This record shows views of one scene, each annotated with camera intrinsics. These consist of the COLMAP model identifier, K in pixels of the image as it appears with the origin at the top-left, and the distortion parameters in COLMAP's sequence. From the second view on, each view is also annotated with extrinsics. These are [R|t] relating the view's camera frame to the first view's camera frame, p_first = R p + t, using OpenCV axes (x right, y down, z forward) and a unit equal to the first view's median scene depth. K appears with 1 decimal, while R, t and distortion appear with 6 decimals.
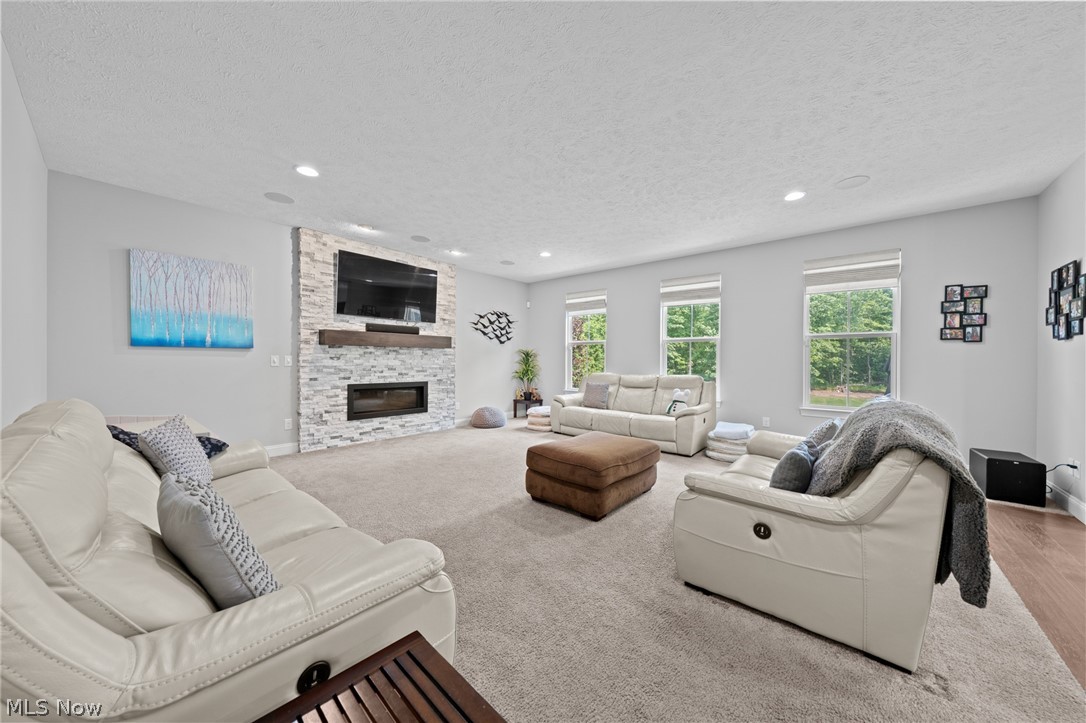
lens RADIAL K [[367.0, 0, 536.1], [0, 367.0, 364.2], [0, 0, 1]] dist [0.000425, -0.000048]
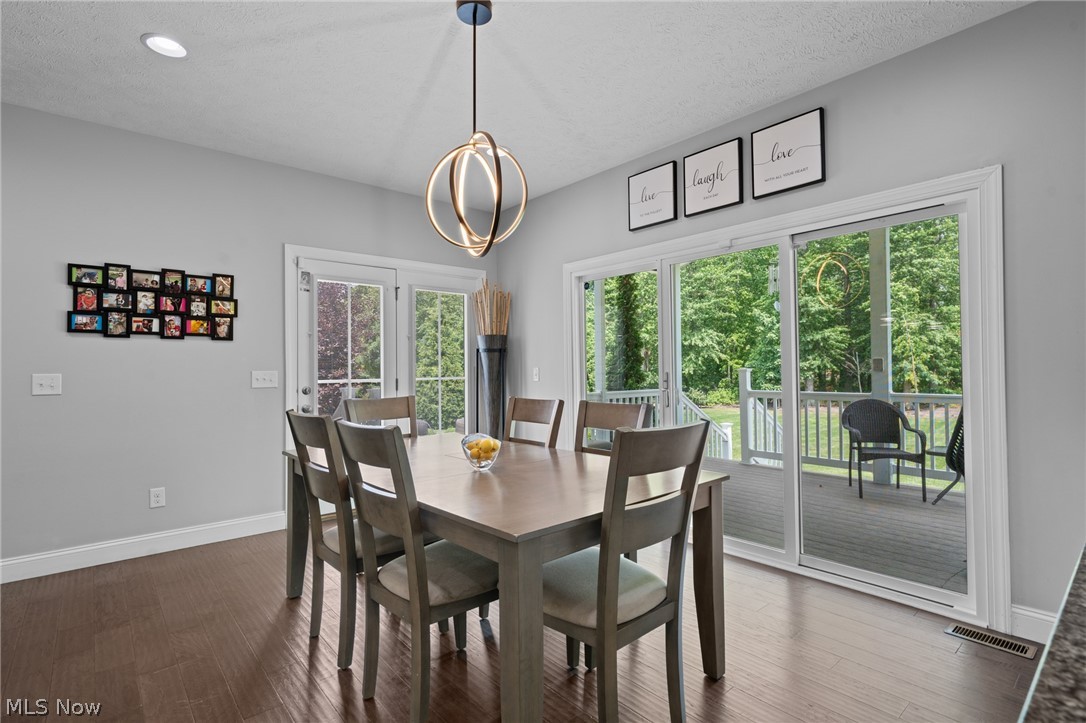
lens RADIAL K [[515.3, 0, 549.0], [0, 515.3, 362.1], [0, 0, 1]] dist [0.002322, 0.000055]
pose [[0.988708, -0.025064, -0.147746, 1.695084], [0.021422, 0.999427, -0.026189, 0.020055], [0.148318, 0.022728, 0.988679, 0.080608]]
